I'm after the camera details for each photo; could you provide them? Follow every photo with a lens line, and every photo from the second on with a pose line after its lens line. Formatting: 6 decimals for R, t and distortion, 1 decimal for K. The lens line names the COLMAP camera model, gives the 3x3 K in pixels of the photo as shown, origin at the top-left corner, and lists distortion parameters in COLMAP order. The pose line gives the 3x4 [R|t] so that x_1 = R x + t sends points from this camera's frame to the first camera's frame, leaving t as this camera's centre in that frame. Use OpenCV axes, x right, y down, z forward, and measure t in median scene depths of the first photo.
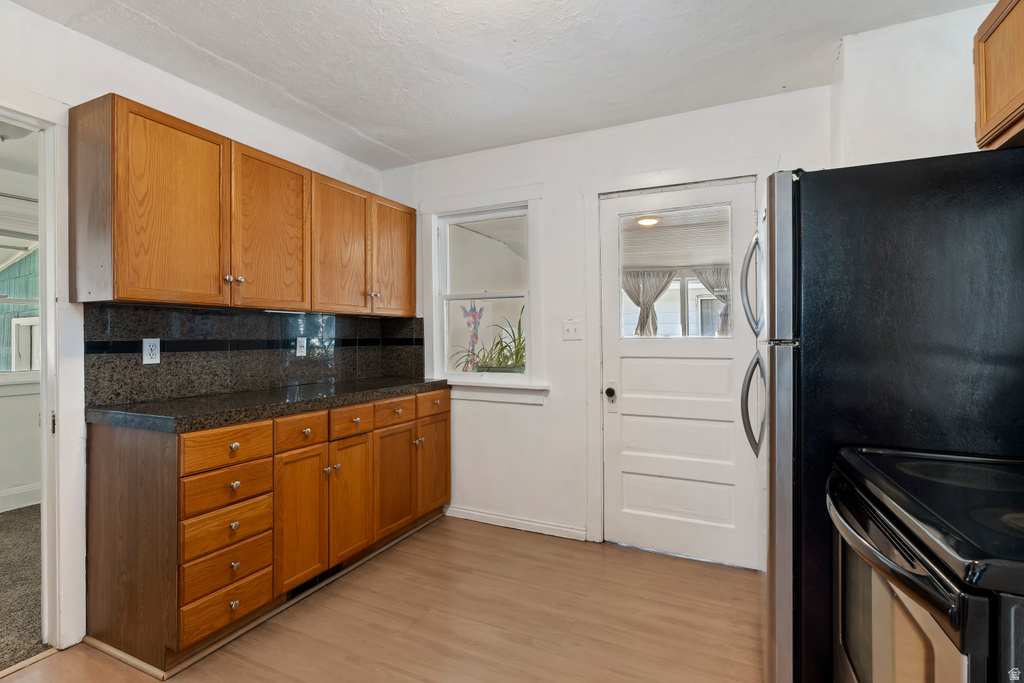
lens RADIAL K [[502.0, 0, 503.2], [0, 502.0, 336.6], [0, 0, 1]] dist [0.005876, 0.000328]
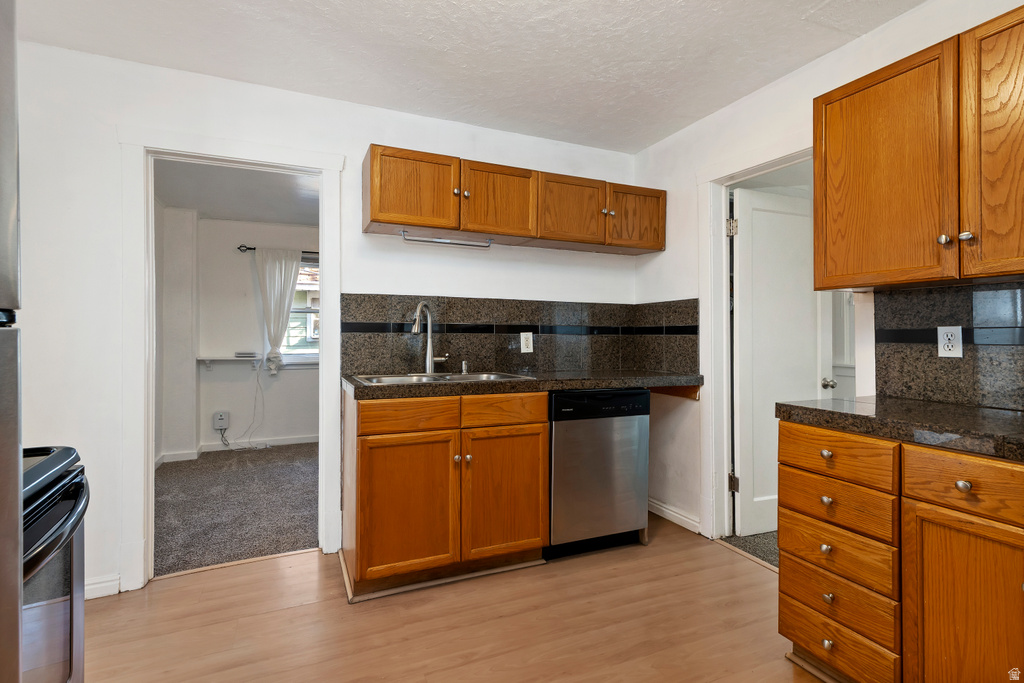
lens RADIAL K [[502.0, 0, 505.4], [0, 502.0, 335.7], [0, 0, 1]] dist [0.005876, 0.000328]
pose [[-0.639409, 0.008321, -0.768822, 0.409437], [0.005217, 0.999965, 0.006484, 0.010484], [0.768849, 0.000135, -0.639430, 1.017579]]
